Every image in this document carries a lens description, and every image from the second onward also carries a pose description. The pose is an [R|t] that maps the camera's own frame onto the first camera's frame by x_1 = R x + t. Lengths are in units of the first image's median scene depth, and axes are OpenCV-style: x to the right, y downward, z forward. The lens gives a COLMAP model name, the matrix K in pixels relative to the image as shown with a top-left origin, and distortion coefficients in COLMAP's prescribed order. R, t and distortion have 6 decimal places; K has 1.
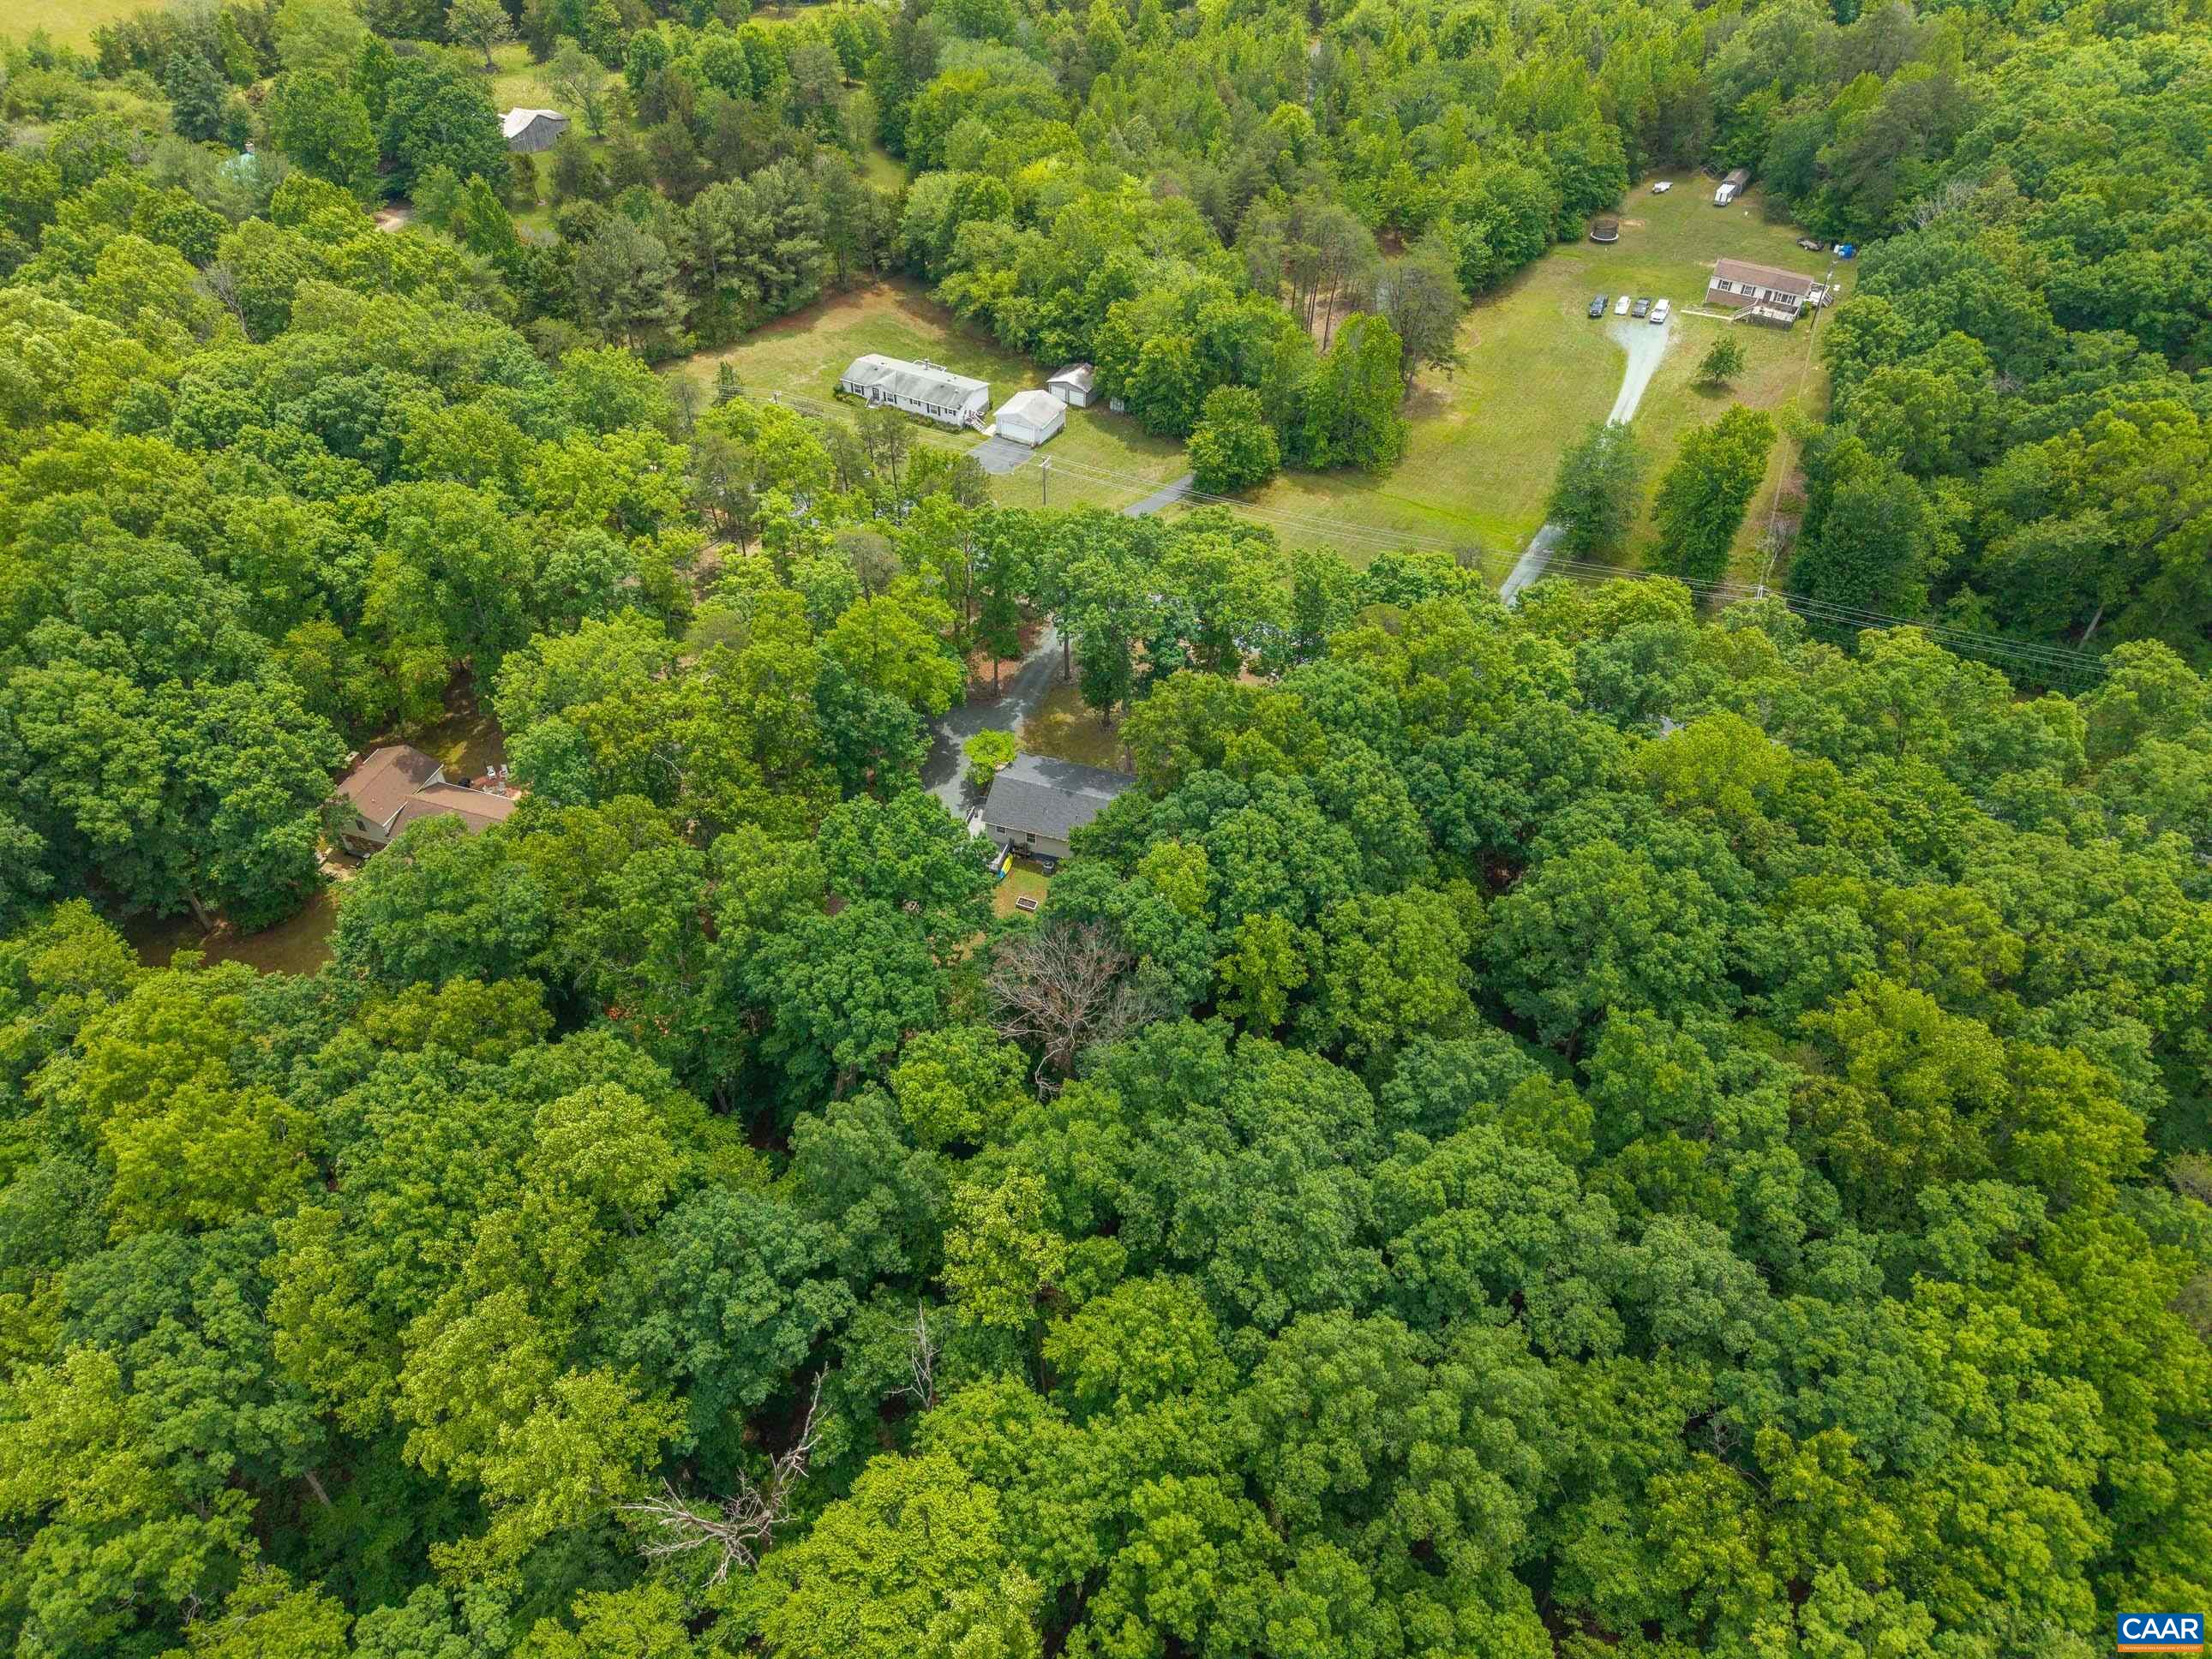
lens RADIAL K [[1482.2, 0, 1107.0], [0, 1482.2, 823.1], [0, 0, 1]] dist [0.021471, -0.017096]
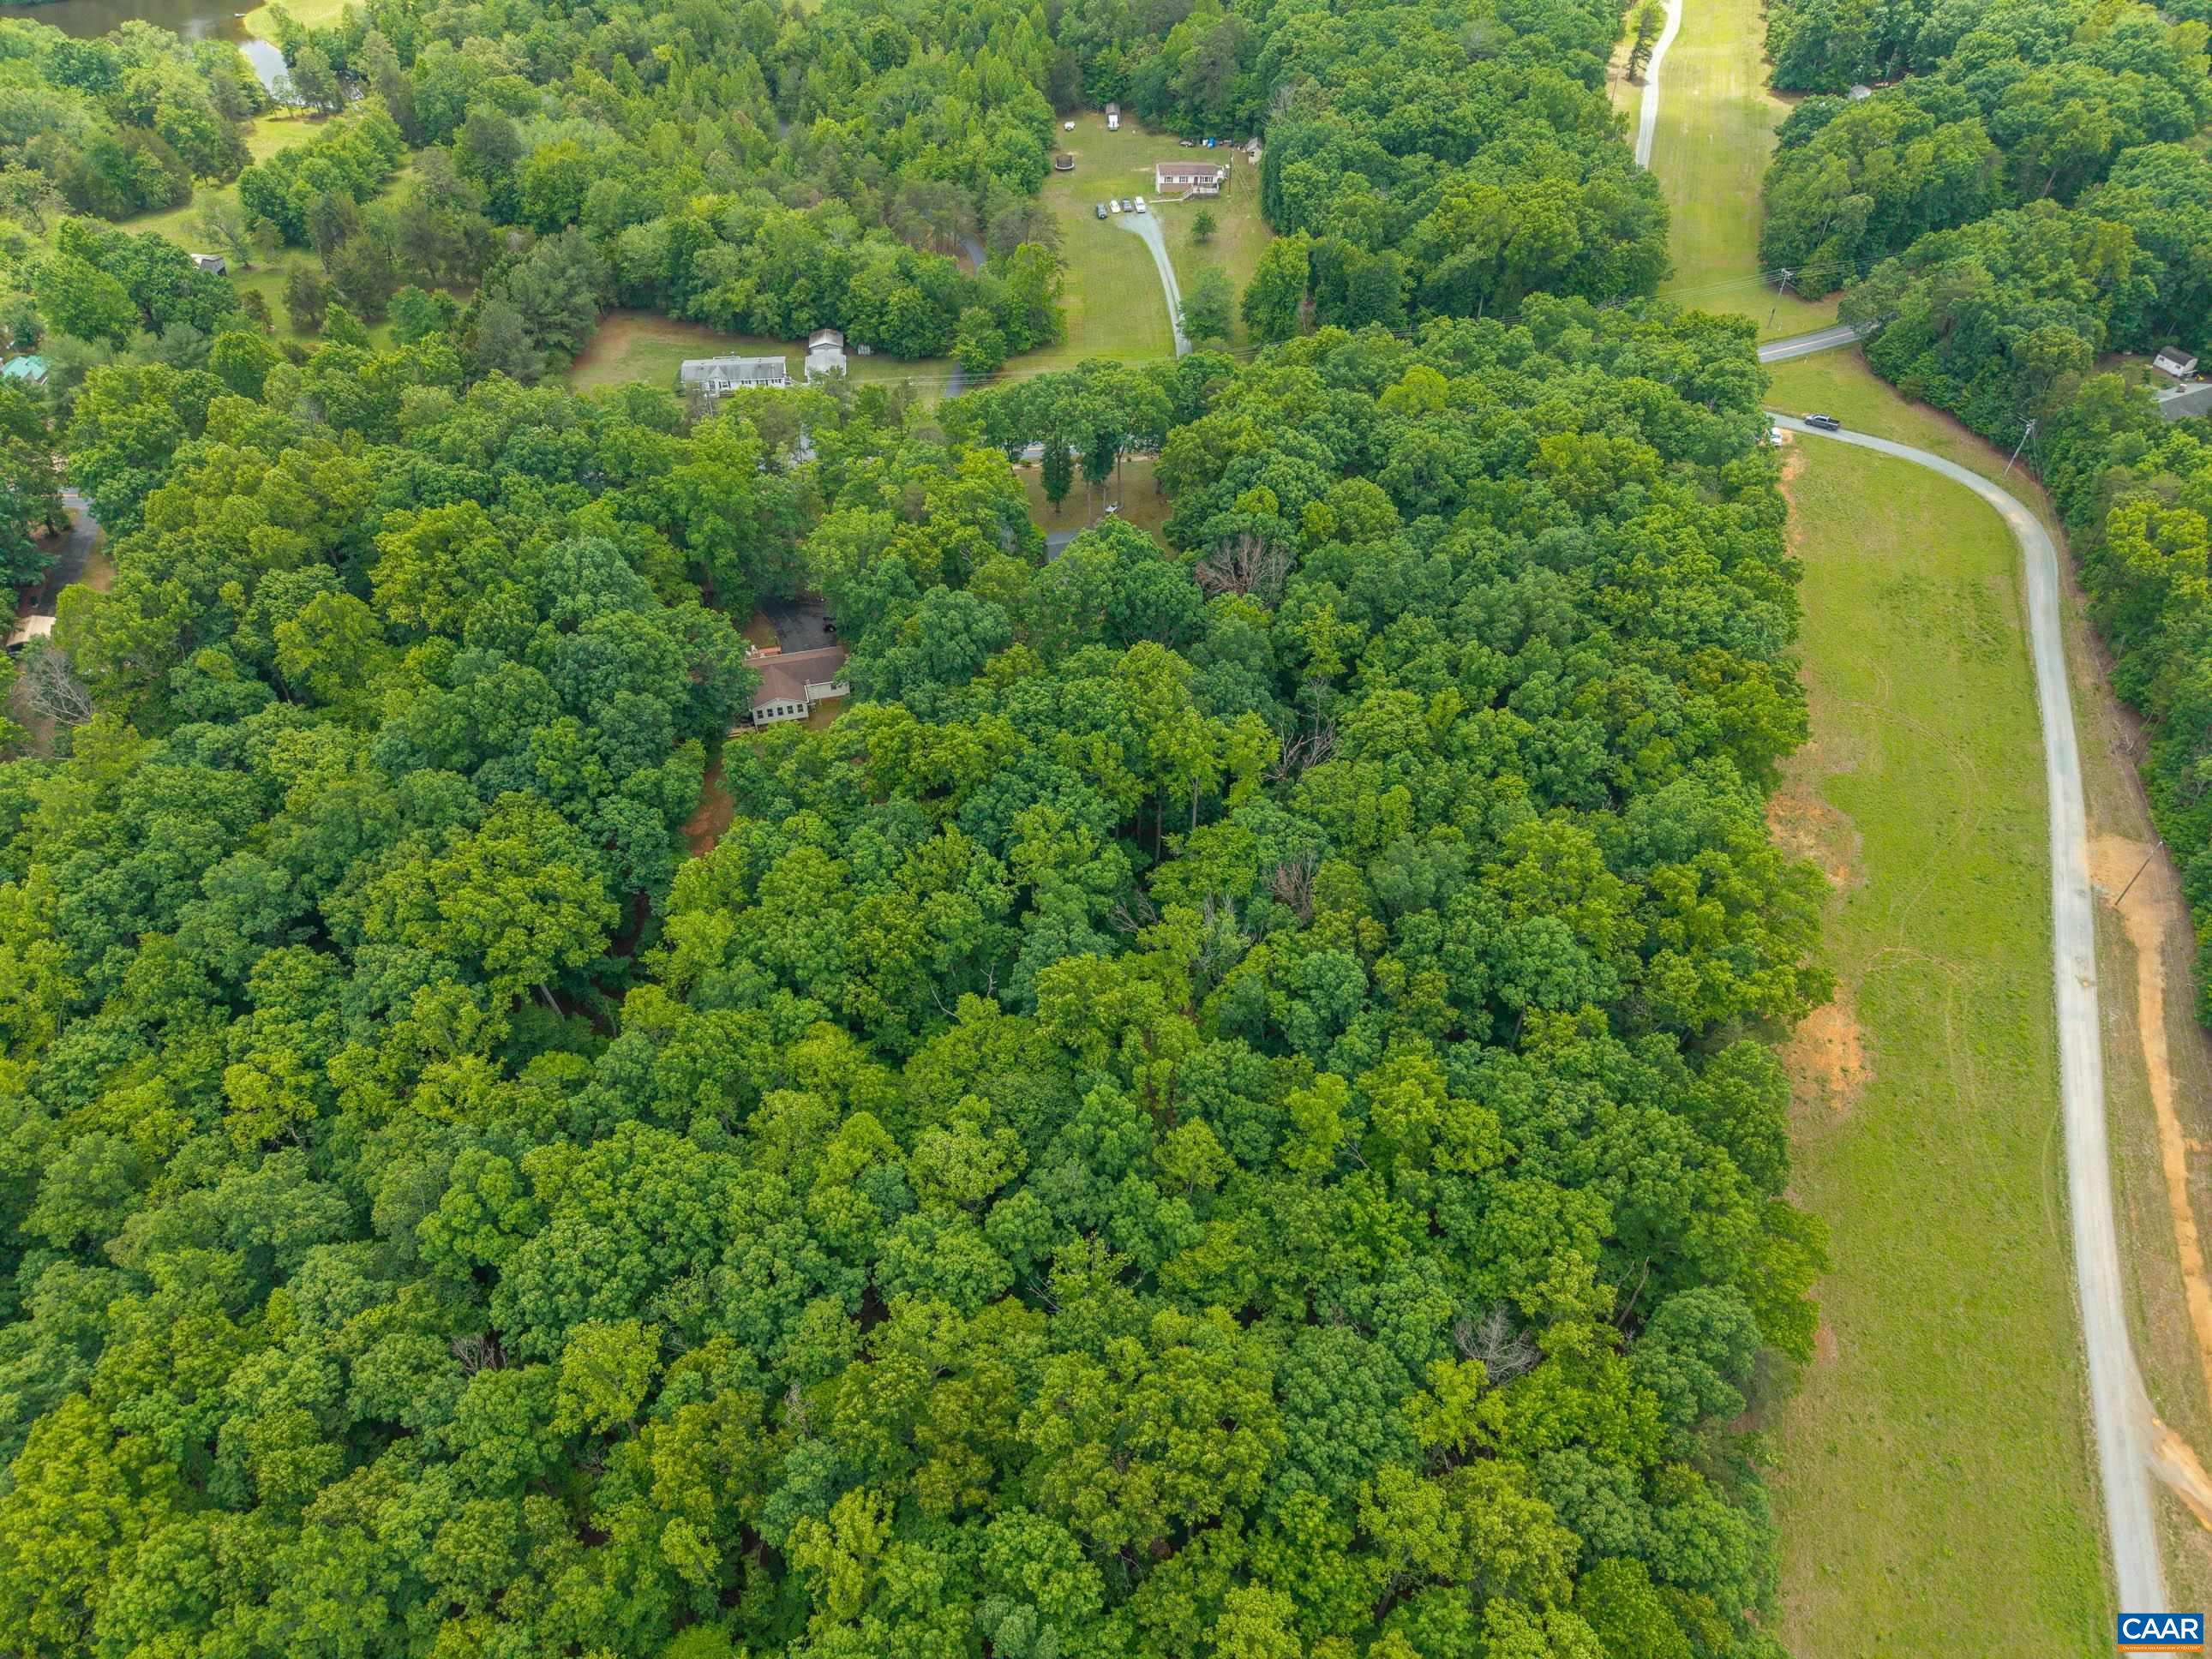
lens RADIAL K [[1482.2, 0, 1114.5], [0, 1482.2, 827.8], [0, 0, 1]] dist [0.021471, -0.017096]
pose [[0.835306, -0.382292, 0.395117, -0.567431], [0.372926, 0.922045, 0.103725, 0.083347], [-0.403969, 0.060707, 0.912756, -0.379751]]
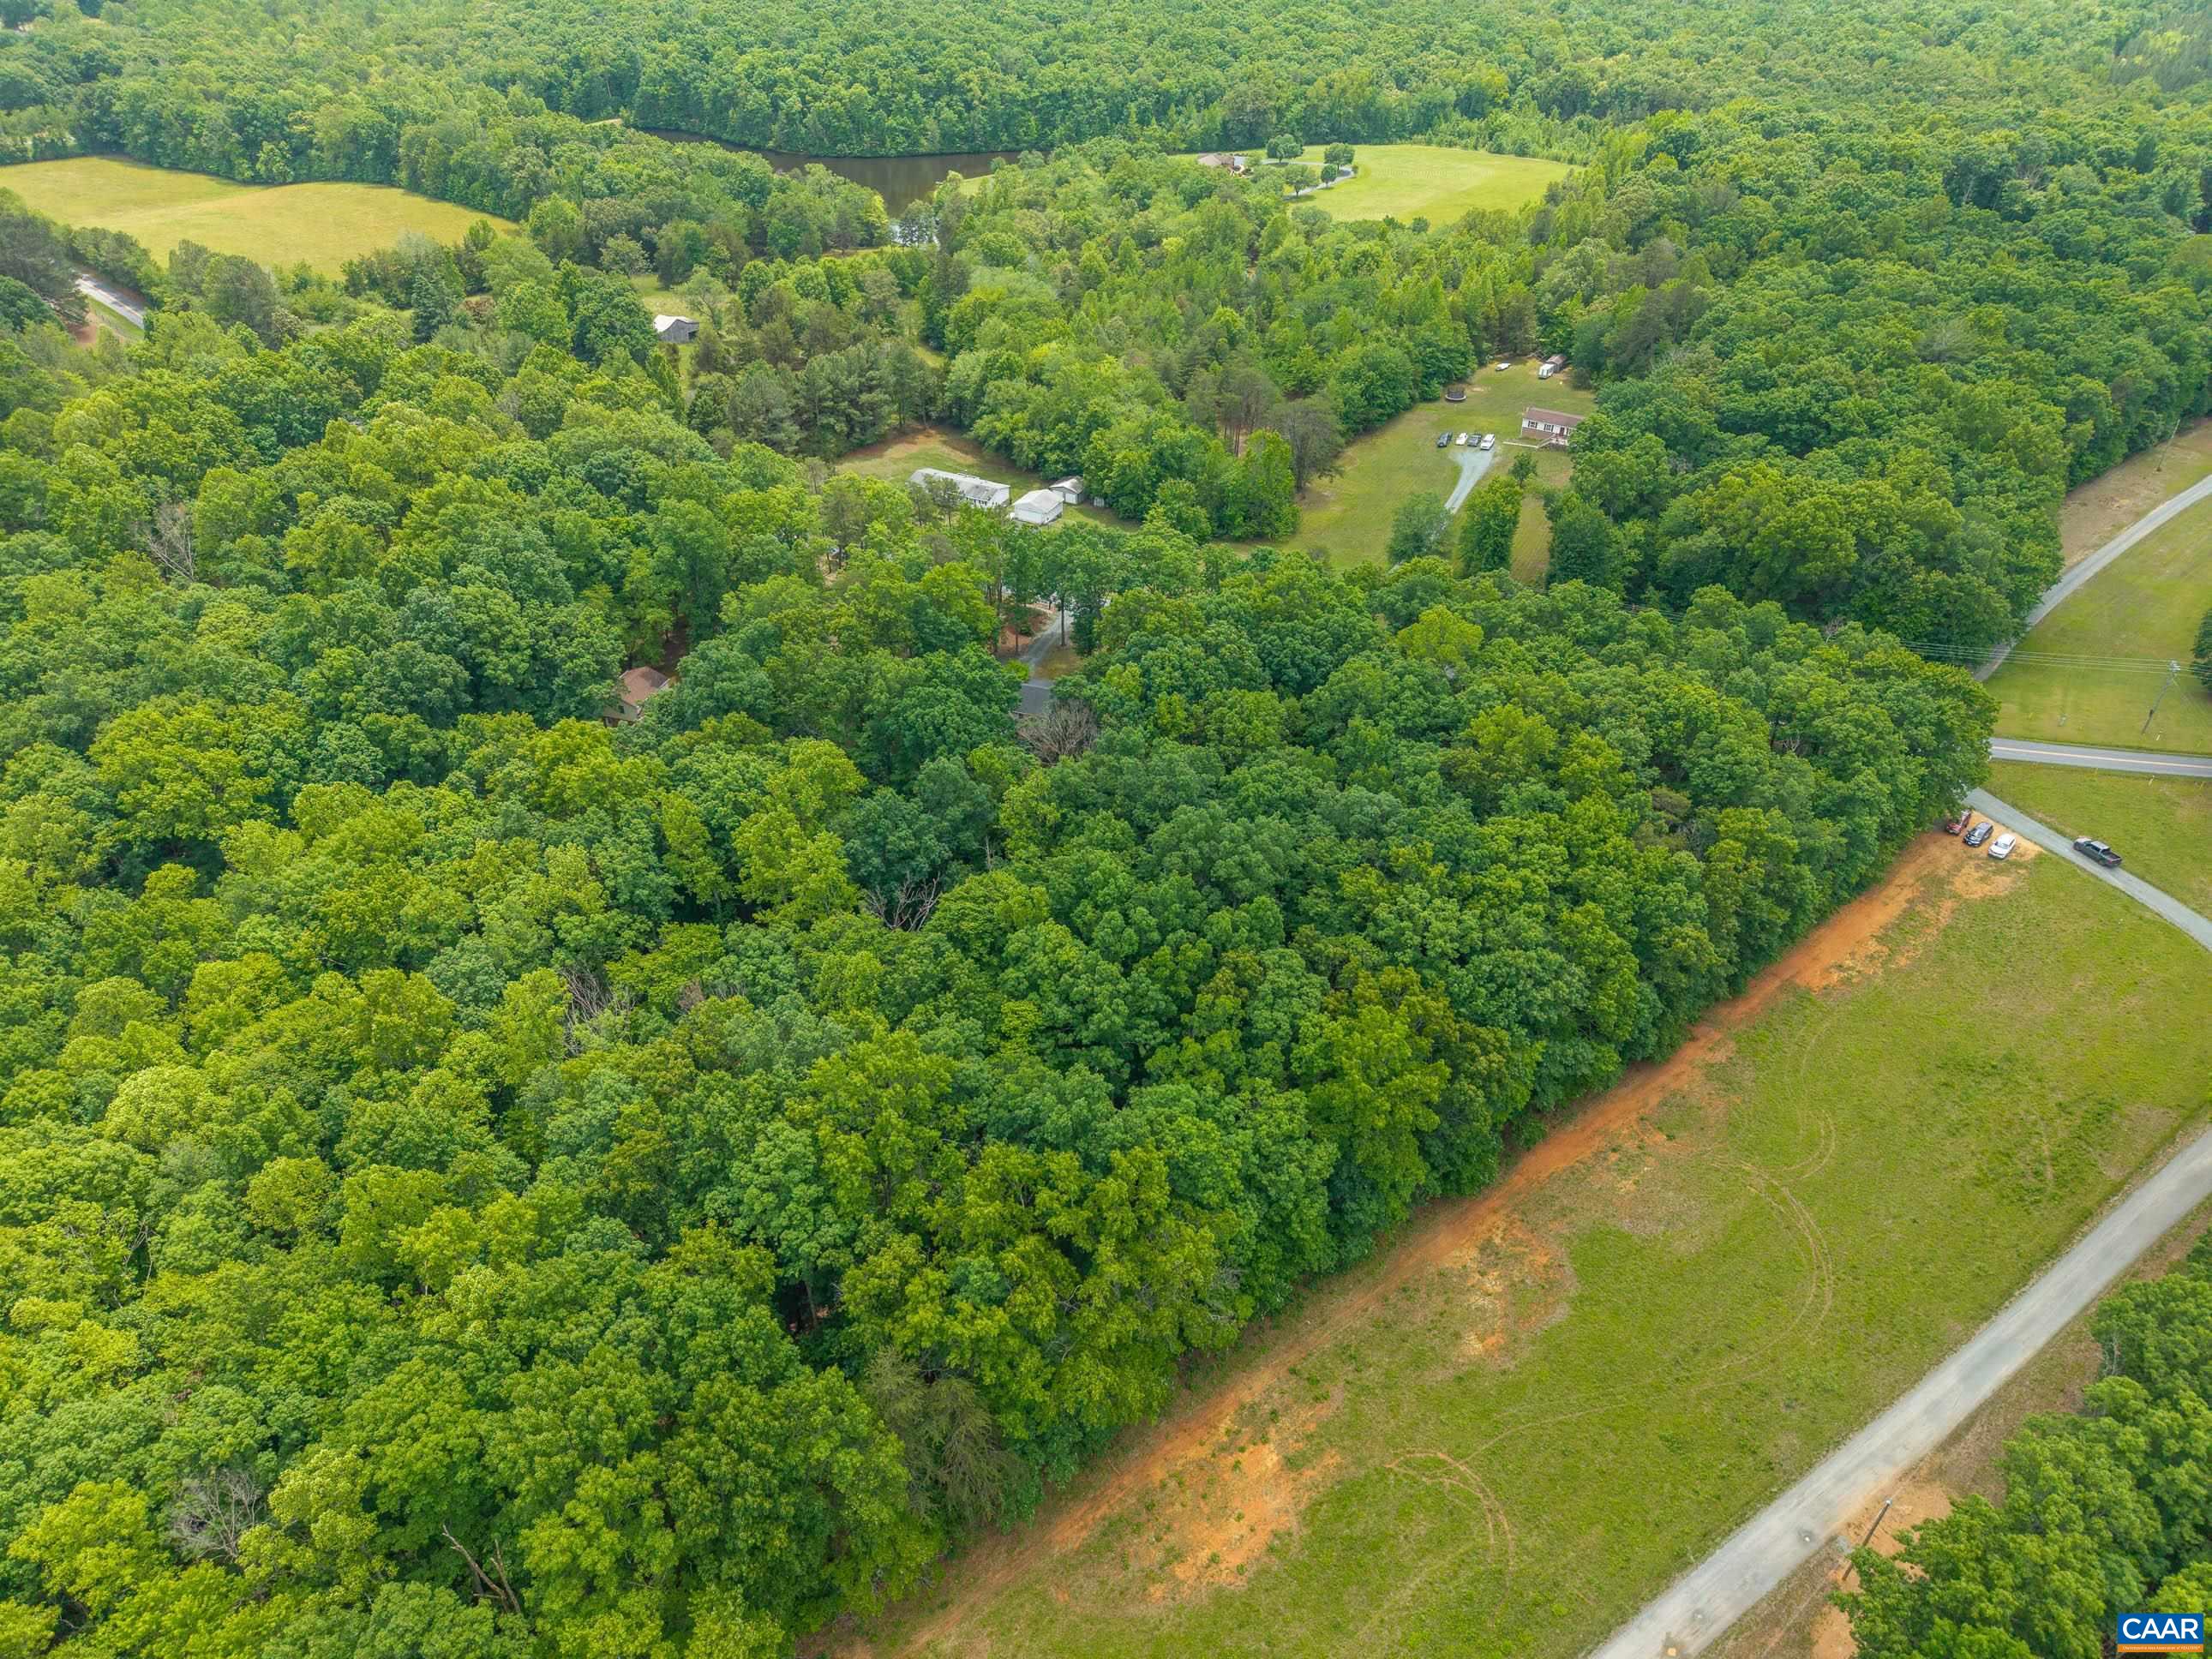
lens RADIAL K [[1482.2, 0, 1111.8], [0, 1482.2, 835.9], [0, 0, 1]] dist [0.021471, -0.017096]
pose [[0.999987, -0.004426, 0.002639, 0.015016], [0.004743, 0.990810, -0.135180, 0.246276], [-0.002016, 0.135191, 0.990817, -0.392781]]
